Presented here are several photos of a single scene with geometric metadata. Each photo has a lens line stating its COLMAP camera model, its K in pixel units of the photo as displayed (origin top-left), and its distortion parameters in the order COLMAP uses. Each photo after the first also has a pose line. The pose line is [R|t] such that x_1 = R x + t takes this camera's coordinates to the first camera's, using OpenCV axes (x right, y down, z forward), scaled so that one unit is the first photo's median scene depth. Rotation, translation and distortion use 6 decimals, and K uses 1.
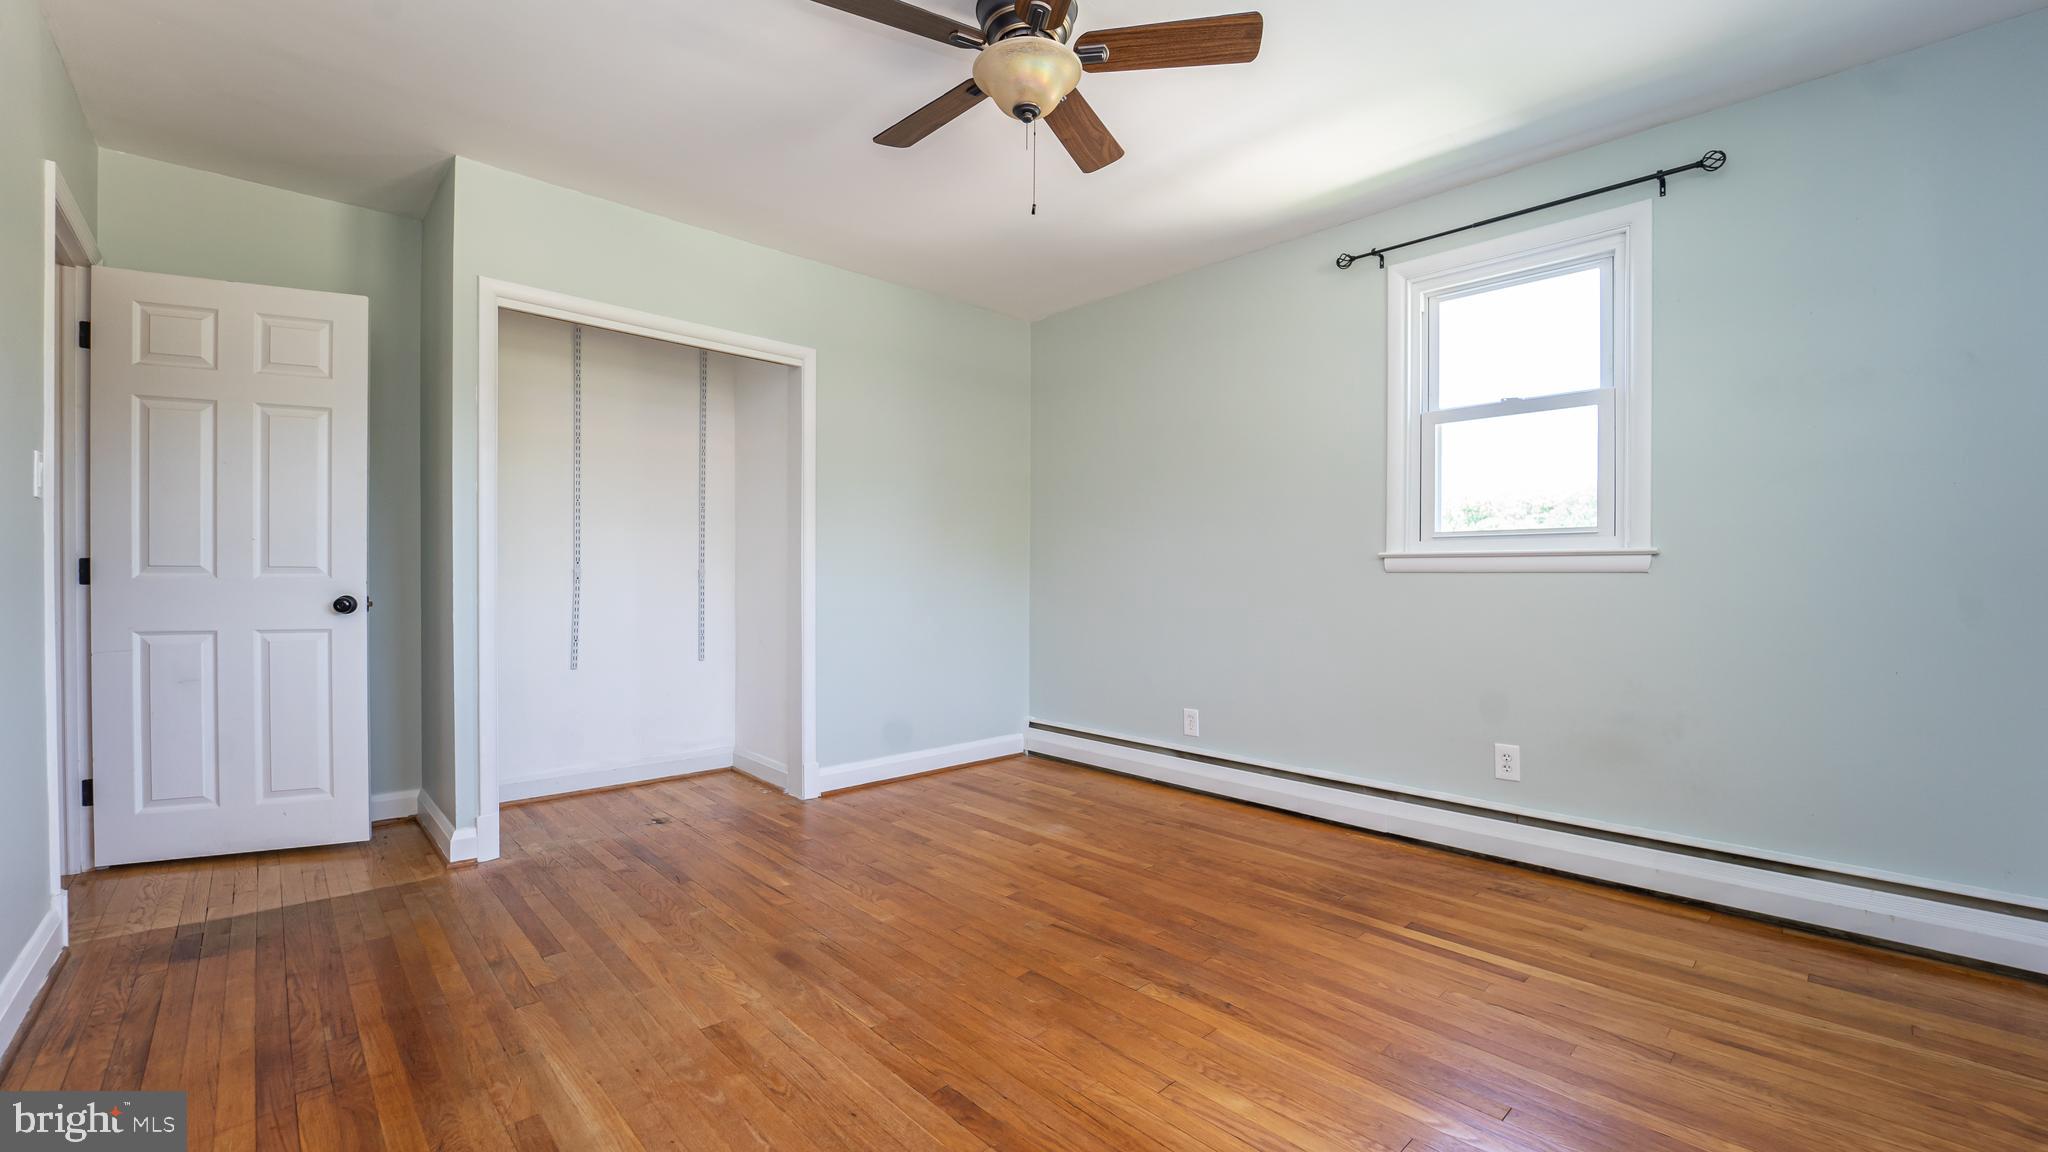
lens RADIAL K [[855.2, 0, 1024.0], [0, 855.2, 576.0], [0, 0, 1]] dist [-0.018271, -0.000704]
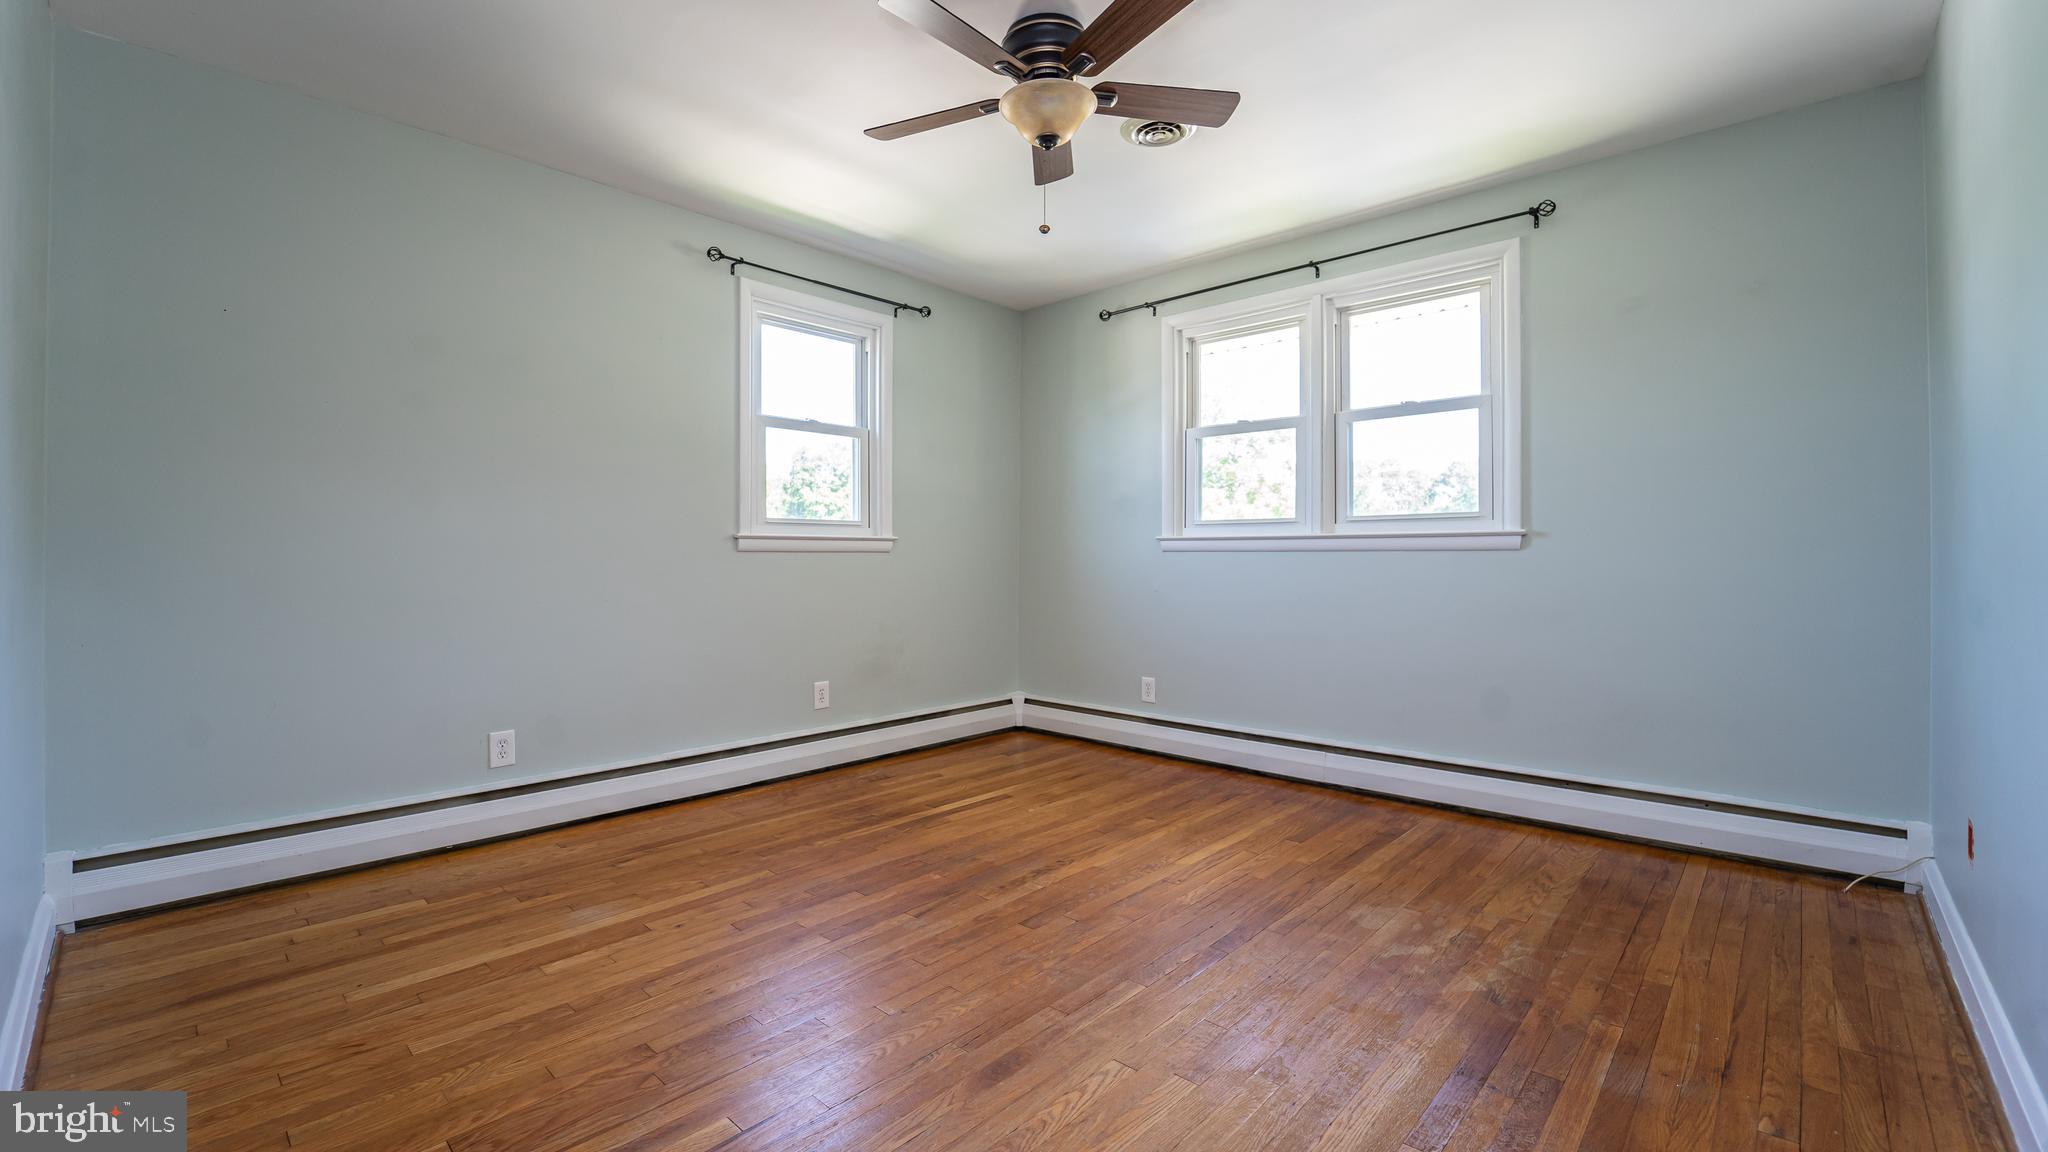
lens RADIAL K [[847.5, 0, 1029.8], [0, 847.5, 549.7], [0, 0, 1]] dist [-0.018248, -0.000169]
pose [[-0.088687, 0.002685, 0.996056, -0.827869], [-0.000969, 0.999996, -0.002782, -0.004792], [-0.996059, -0.001212, -0.088684, 0.846119]]
